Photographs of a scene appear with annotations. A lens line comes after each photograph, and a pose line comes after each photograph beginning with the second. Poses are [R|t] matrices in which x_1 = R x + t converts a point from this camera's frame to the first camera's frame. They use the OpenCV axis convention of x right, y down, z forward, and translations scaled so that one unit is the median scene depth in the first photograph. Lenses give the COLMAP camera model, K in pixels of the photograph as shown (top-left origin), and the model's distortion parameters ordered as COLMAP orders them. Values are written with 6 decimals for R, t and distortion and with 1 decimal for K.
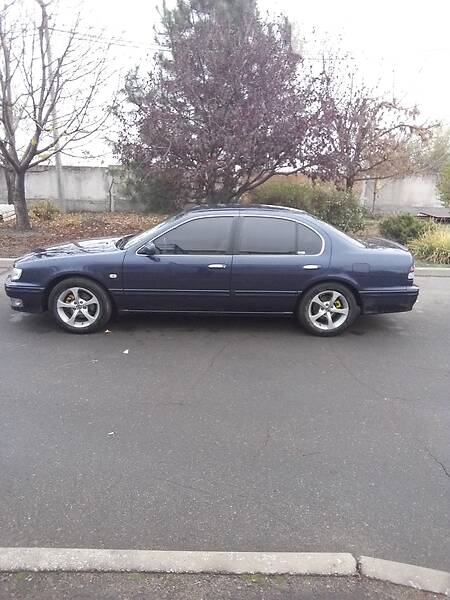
lens RADIAL K [[402.7, 0, 225.7], [0, 402.7, 313.5], [0, 0, 1]] dist [-0.037169, -0.005549]
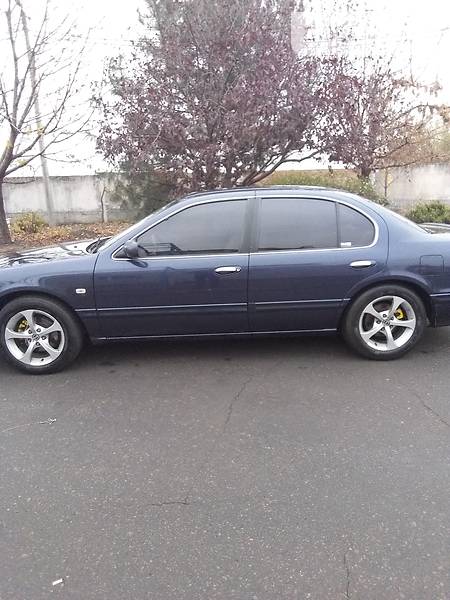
lens RADIAL K [[419.4, 0, 225.0], [0, 419.4, 300.0], [0, 0, 1]] dist [0.097836, -0.217834]
pose [[0.998574, -0.051798, -0.012944, -0.018368], [0.050967, 0.997024, -0.057847, -0.020155], [0.015902, 0.057105, 0.998242, 0.243992]]
